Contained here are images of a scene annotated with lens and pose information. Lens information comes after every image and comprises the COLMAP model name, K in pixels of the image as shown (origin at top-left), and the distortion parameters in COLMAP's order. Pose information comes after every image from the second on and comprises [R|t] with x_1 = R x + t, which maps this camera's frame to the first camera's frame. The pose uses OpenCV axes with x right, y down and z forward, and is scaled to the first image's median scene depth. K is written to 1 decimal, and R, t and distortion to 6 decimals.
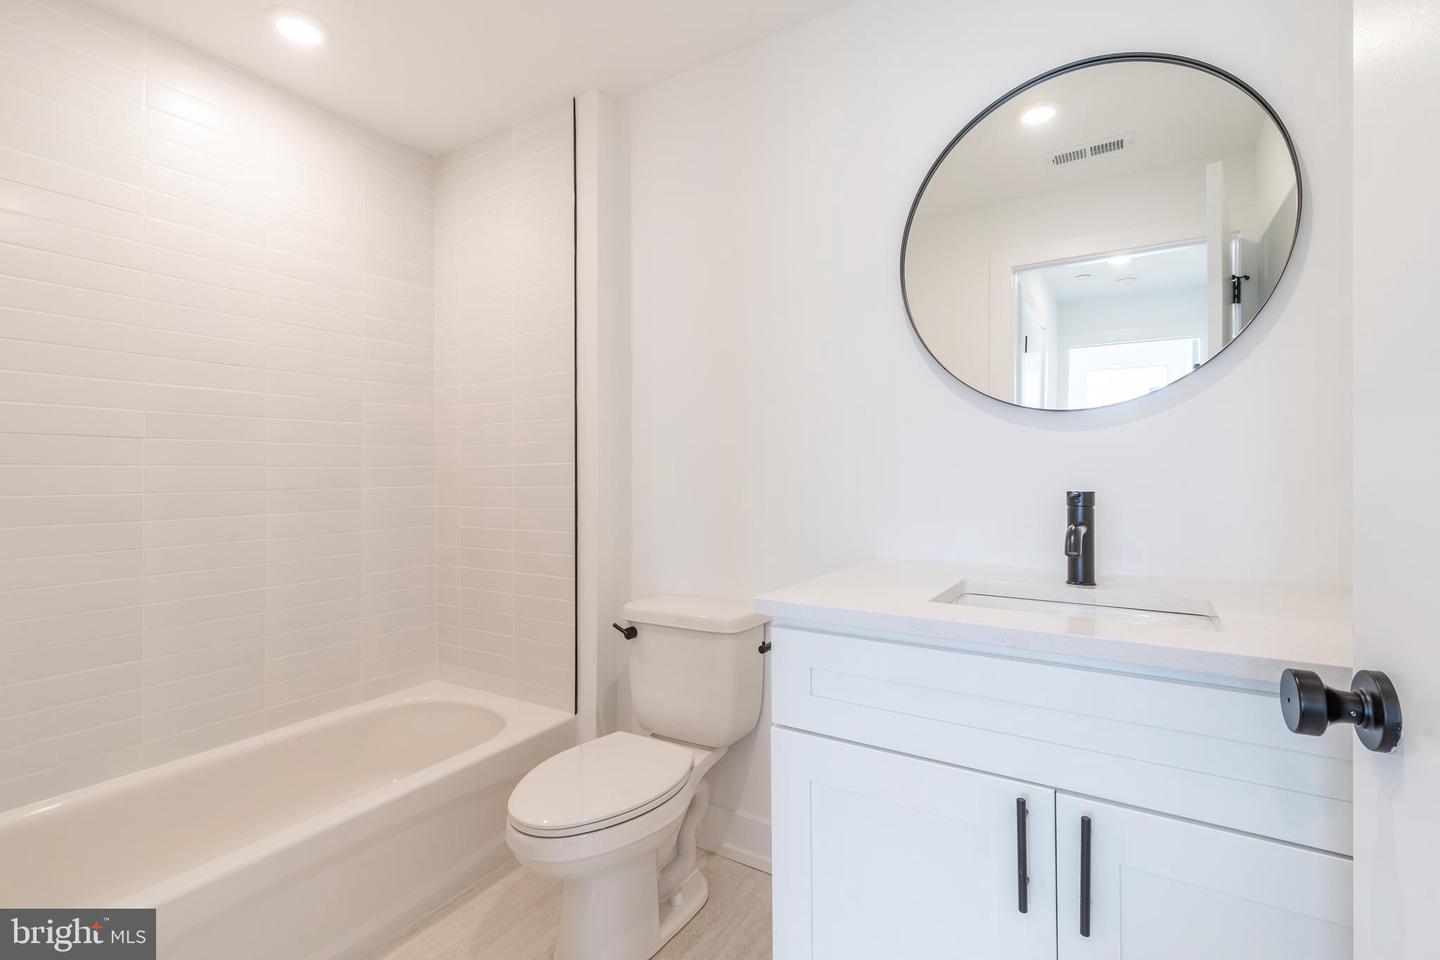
lens RADIAL K [[659.3, 0, 721.9], [0, 659.3, 474.9], [0, 0, 1]] dist [0.002080, 0.000856]
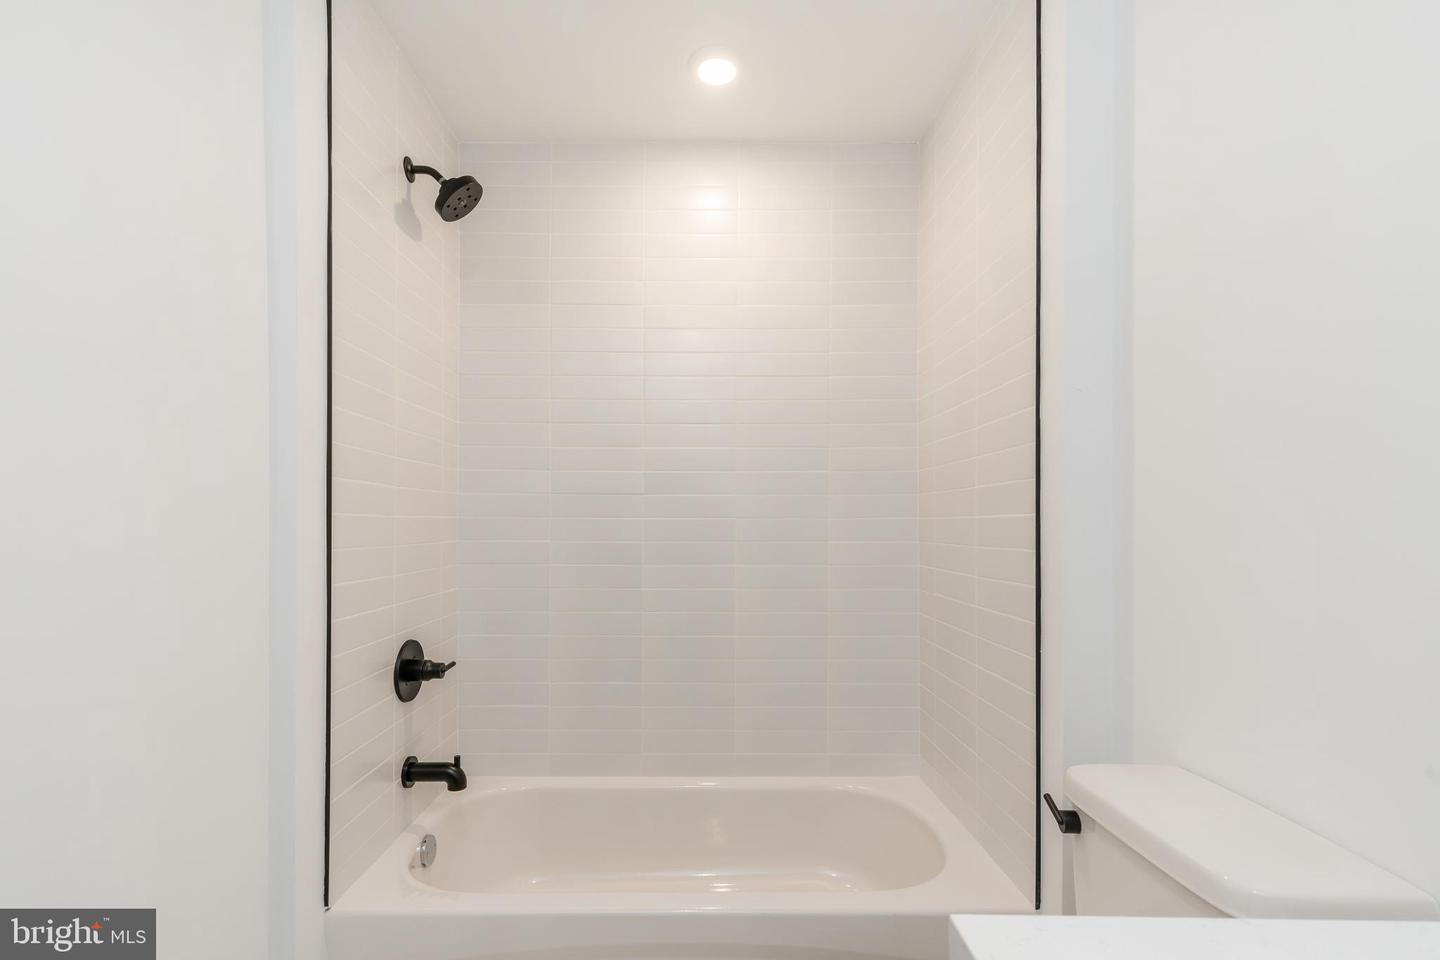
lens RADIAL K [[659.3, 0, 702.1], [0, 659.3, 513.8], [0, 0, 1]] dist [0.002080, 0.000856]
pose [[0.542080, -0.001522, -0.840325, 0.130499], [-0.007287, 0.999952, -0.006511, -0.010631], [0.840295, 0.009653, 0.542043, 0.358548]]
